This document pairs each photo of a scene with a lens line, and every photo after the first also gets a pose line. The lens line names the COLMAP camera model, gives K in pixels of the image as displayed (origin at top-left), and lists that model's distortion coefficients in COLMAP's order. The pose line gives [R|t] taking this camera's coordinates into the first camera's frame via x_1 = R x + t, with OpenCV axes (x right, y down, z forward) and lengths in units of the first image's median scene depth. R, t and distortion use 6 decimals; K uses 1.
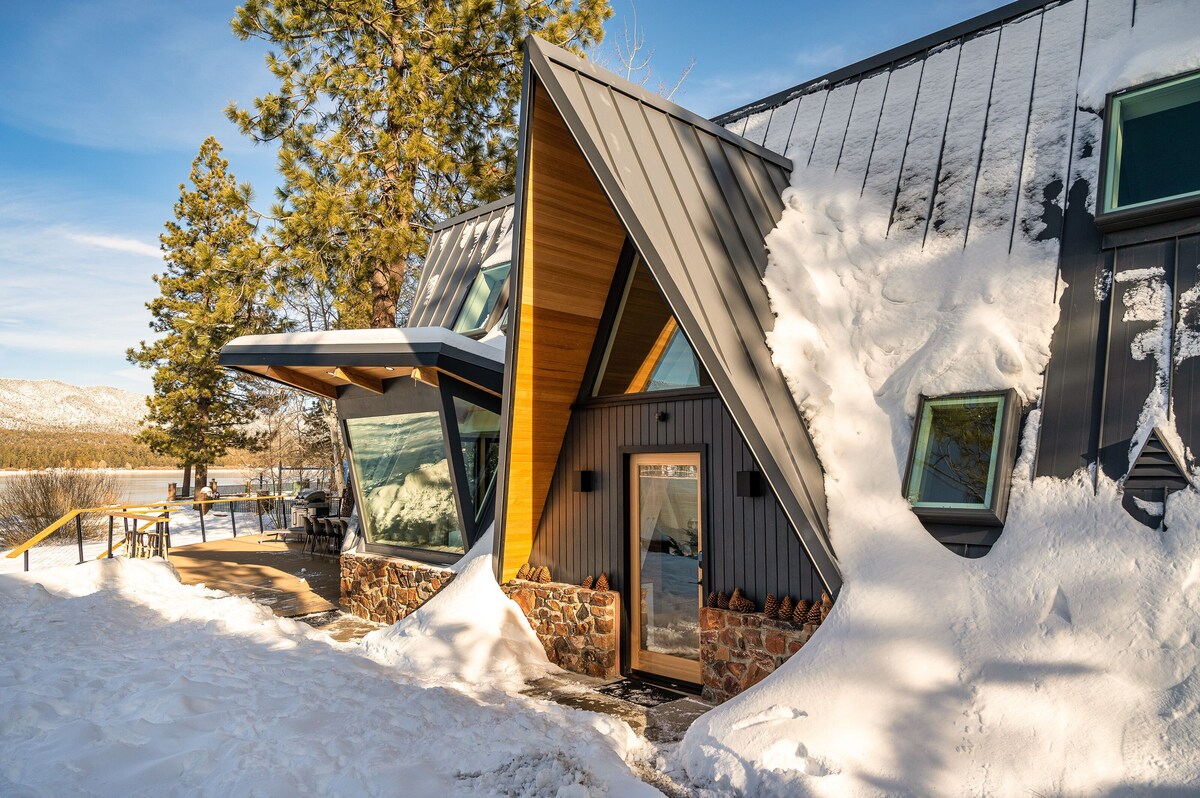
lens RADIAL K [[815.5, 0, 600.0], [0, 815.5, 399.0], [0, 0, 1]] dist [-0.008648, -0.002280]
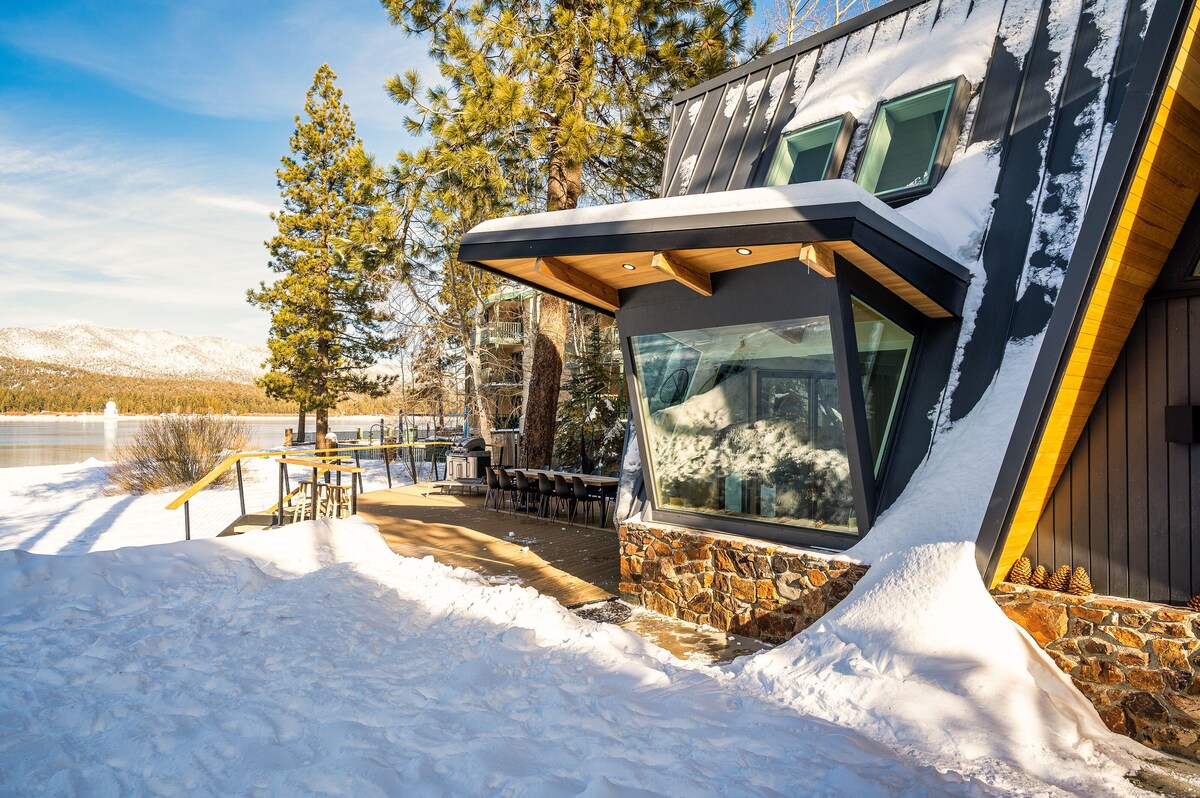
lens RADIAL K [[850.1, 0, 600.0], [0, 850.1, 399.0], [0, 0, 1]] dist [-0.003135, 0.000413]
pose [[0.992375, 0.010142, -0.122838, -0.133378], [-0.002606, 0.998112, 0.061357, 0.018305], [0.123228, -0.060569, 0.990528, 0.138402]]
